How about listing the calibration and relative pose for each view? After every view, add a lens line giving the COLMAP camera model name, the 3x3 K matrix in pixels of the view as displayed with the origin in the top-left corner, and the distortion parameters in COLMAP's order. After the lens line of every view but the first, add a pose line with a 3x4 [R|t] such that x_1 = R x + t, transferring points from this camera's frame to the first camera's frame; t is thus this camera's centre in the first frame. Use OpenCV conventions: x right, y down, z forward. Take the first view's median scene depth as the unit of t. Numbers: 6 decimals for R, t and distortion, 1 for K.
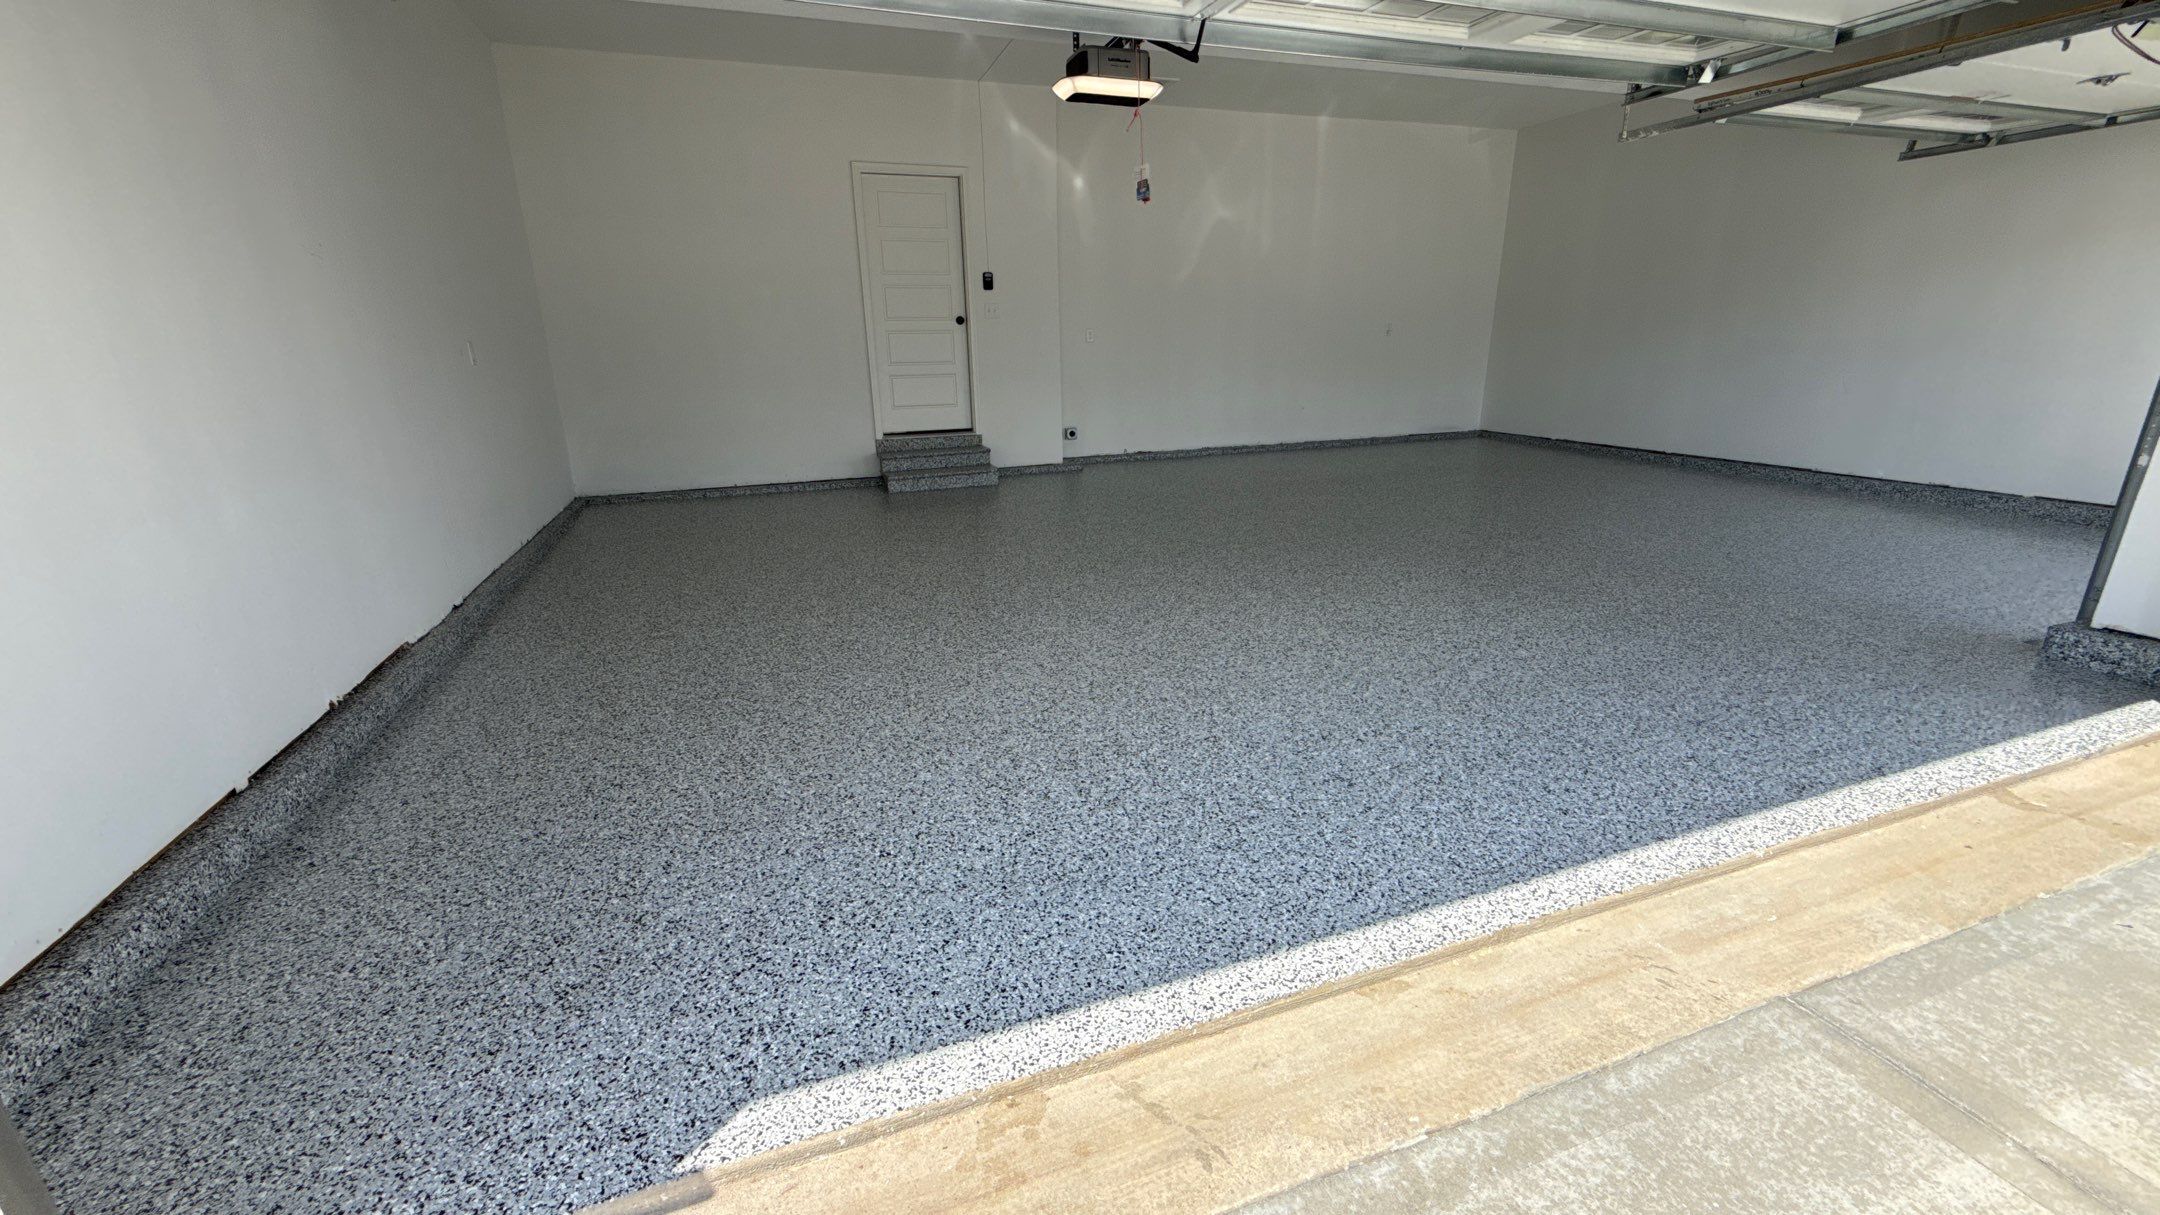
lens RADIAL K [[852.7, 0, 1079.9], [0, 852.7, 613.0], [0, 0, 1]] dist [-0.001155, 0.000028]
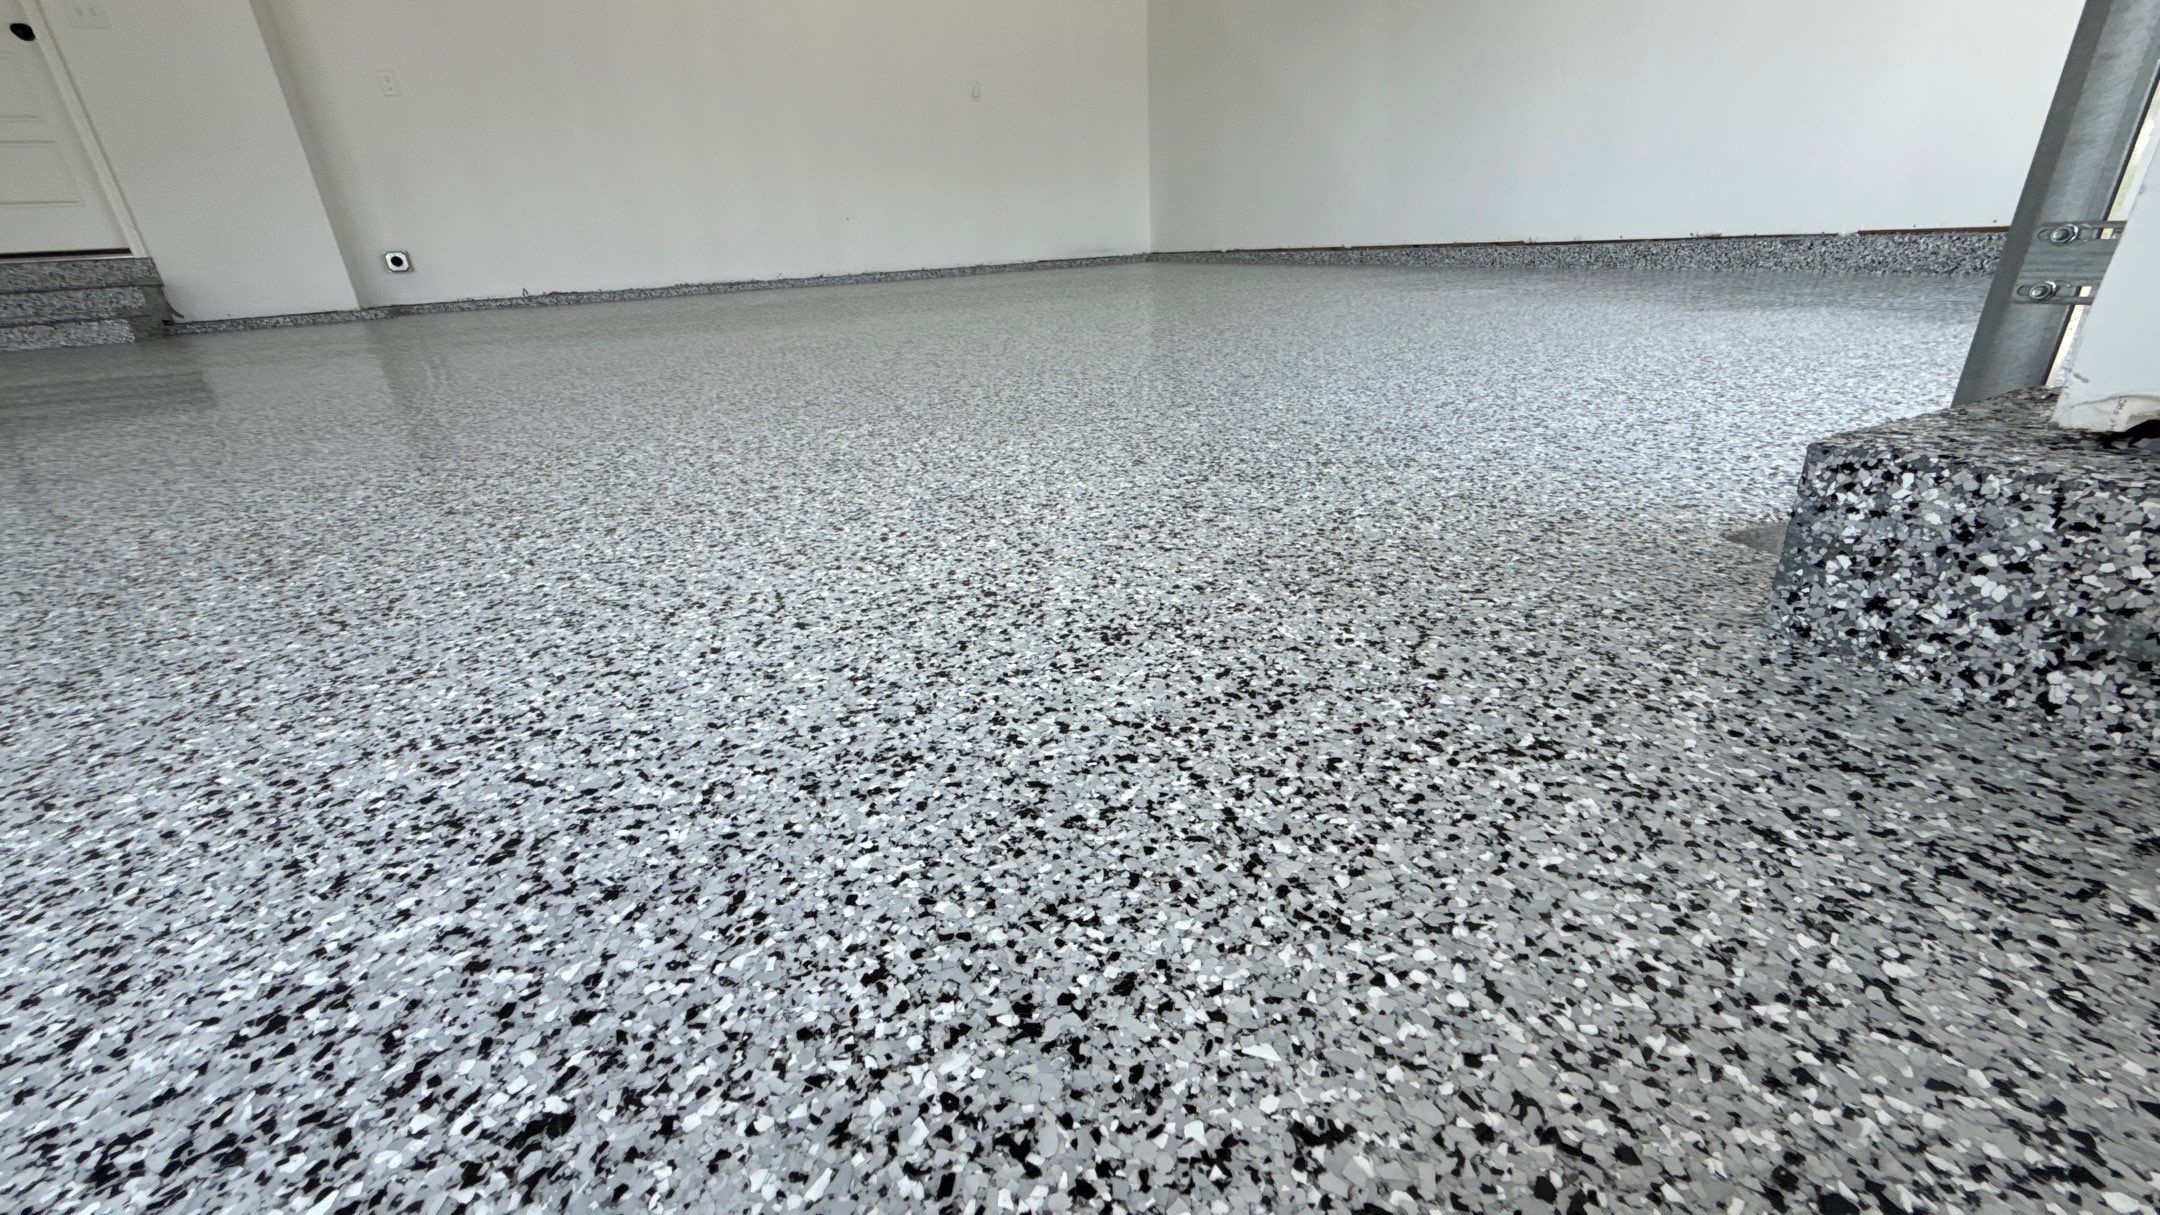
lens RADIAL K [[852.7, 0, 1079.9], [0, 852.7, 613.0], [0, 0, 1]] dist [-0.001155, 0.000028]
pose [[0.993428, -0.076513, 0.085130, 0.833258], [0.068157, 0.992941, 0.097070, 0.018860], [-0.091956, -0.090629, 0.991630, 0.718813]]
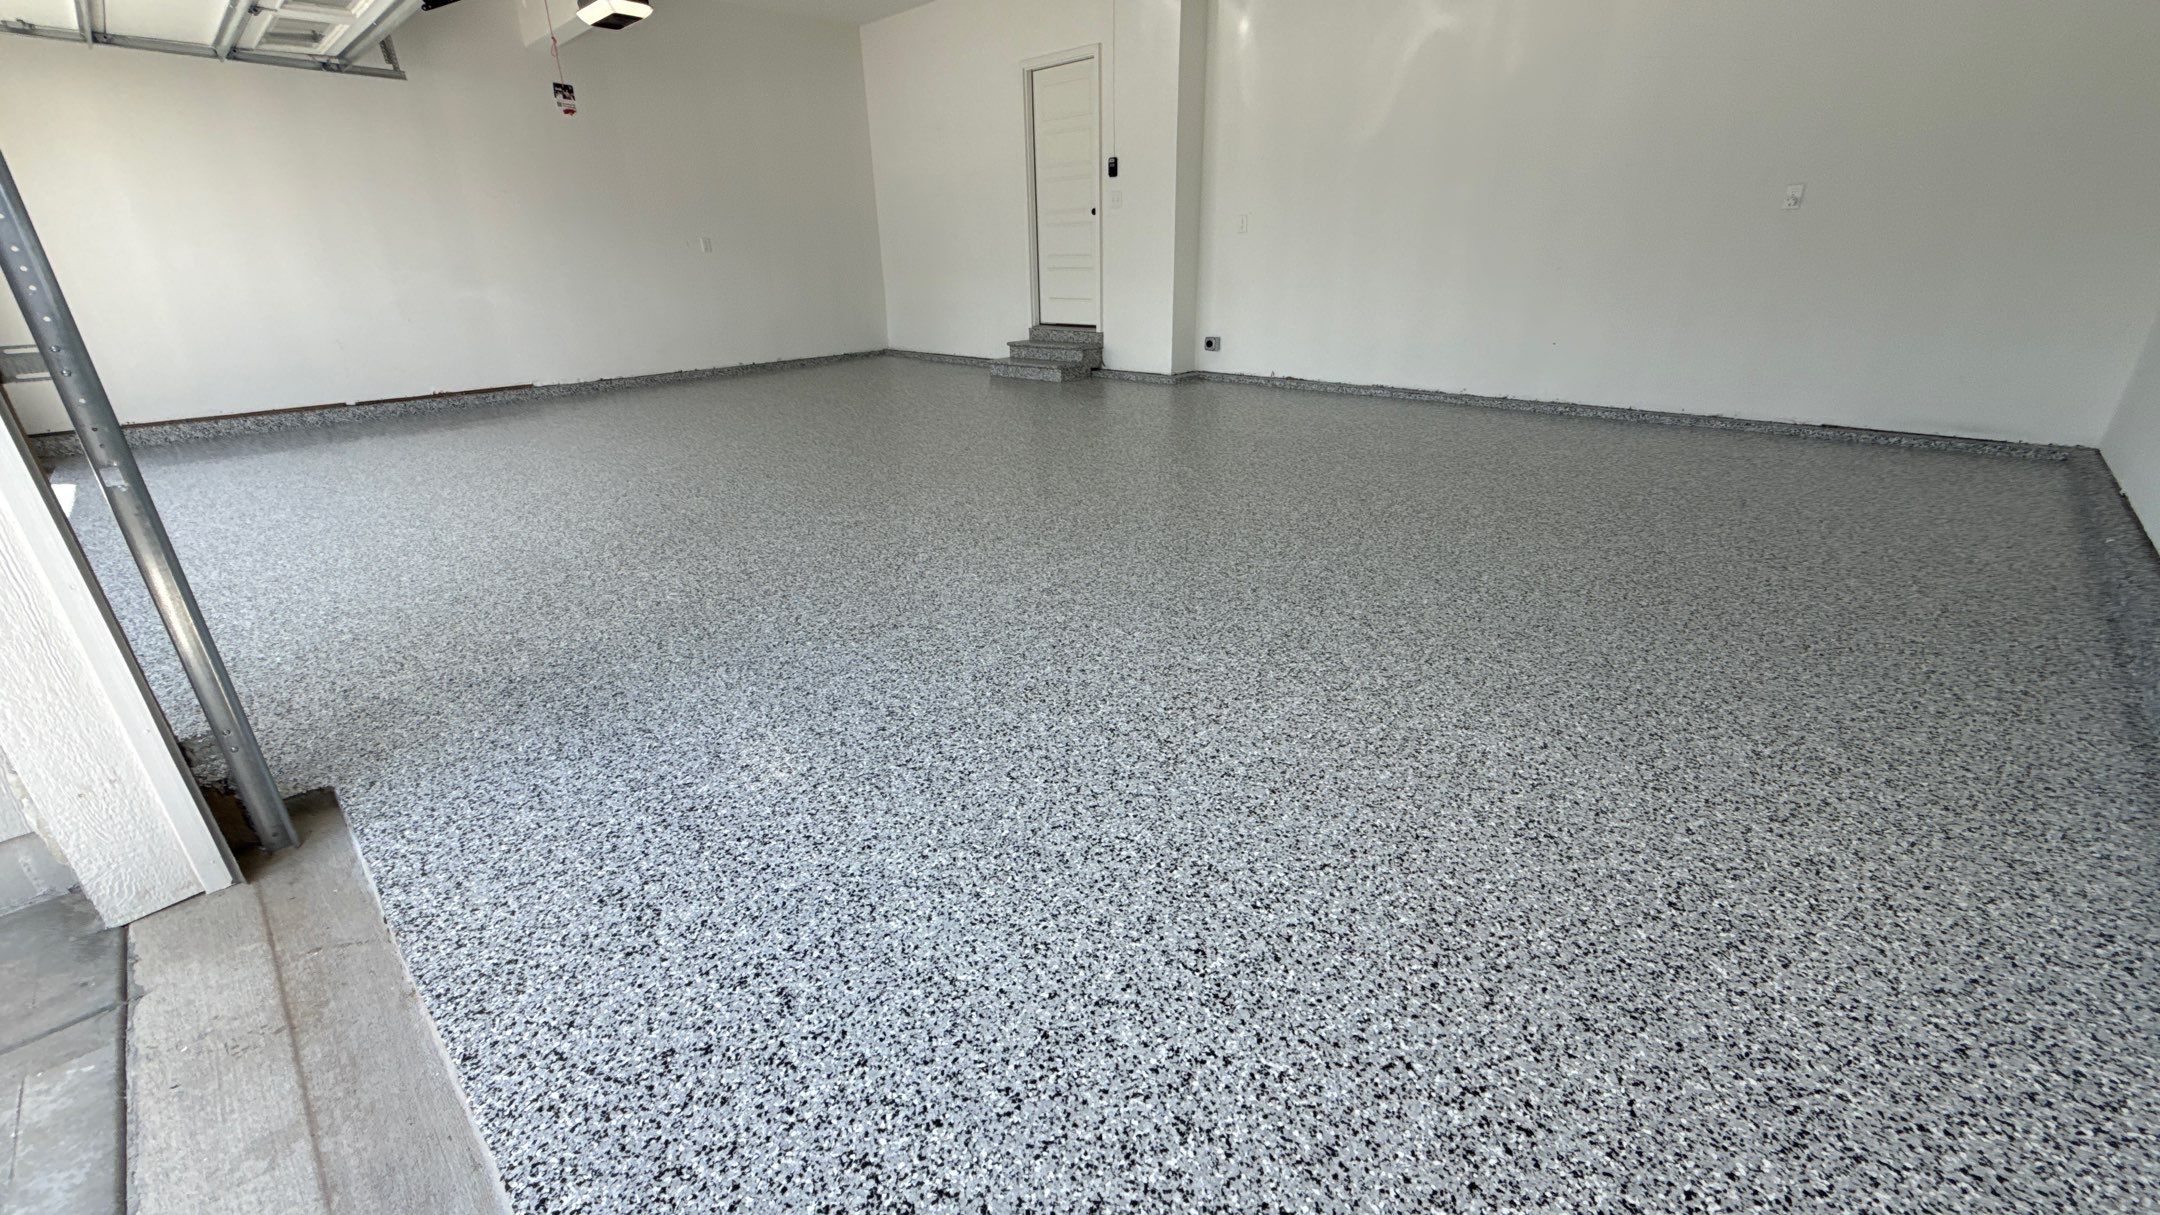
lens RADIAL K [[852.7, 0, 1079.9], [0, 852.7, 613.0], [0, 0, 1]] dist [-0.001155, 0.000028]
pose [[0.443023, 0.354857, -0.823290, 1.555951], [-0.264423, 0.929196, 0.258216, -0.305401], [0.856628, 0.103301, 0.505488, 1.008073]]
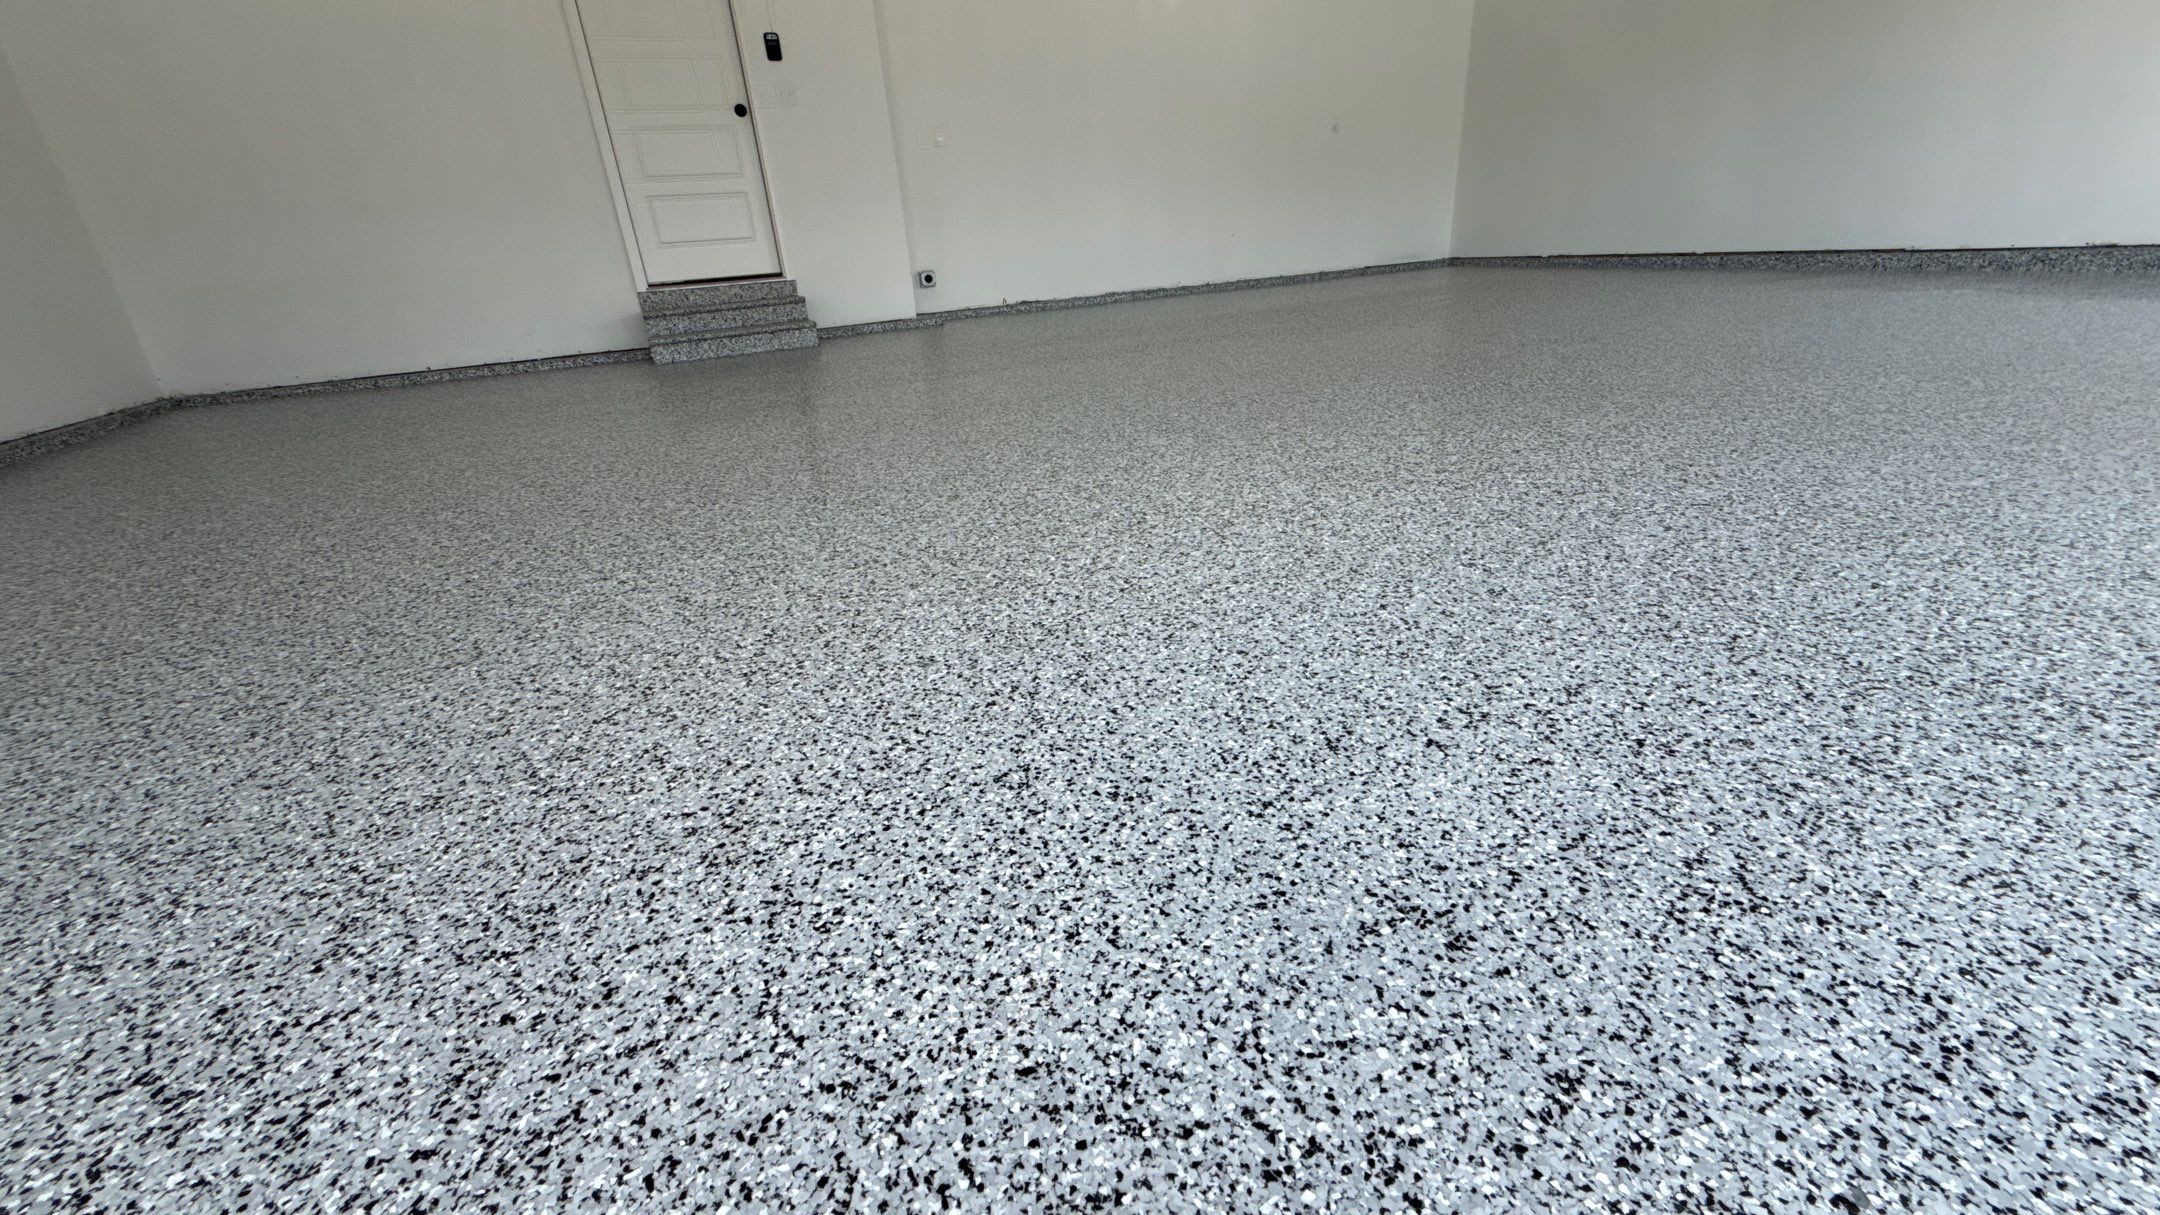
lens RADIAL K [[852.7, 0, 1079.9], [0, 852.7, 613.0], [0, 0, 1]] dist [-0.001155, 0.000028]
pose [[0.995048, -0.082581, 0.055315, 0.119947], [0.076950, 0.992288, 0.097174, 0.035815], [-0.062913, -0.092436, 0.993729, 0.473947]]
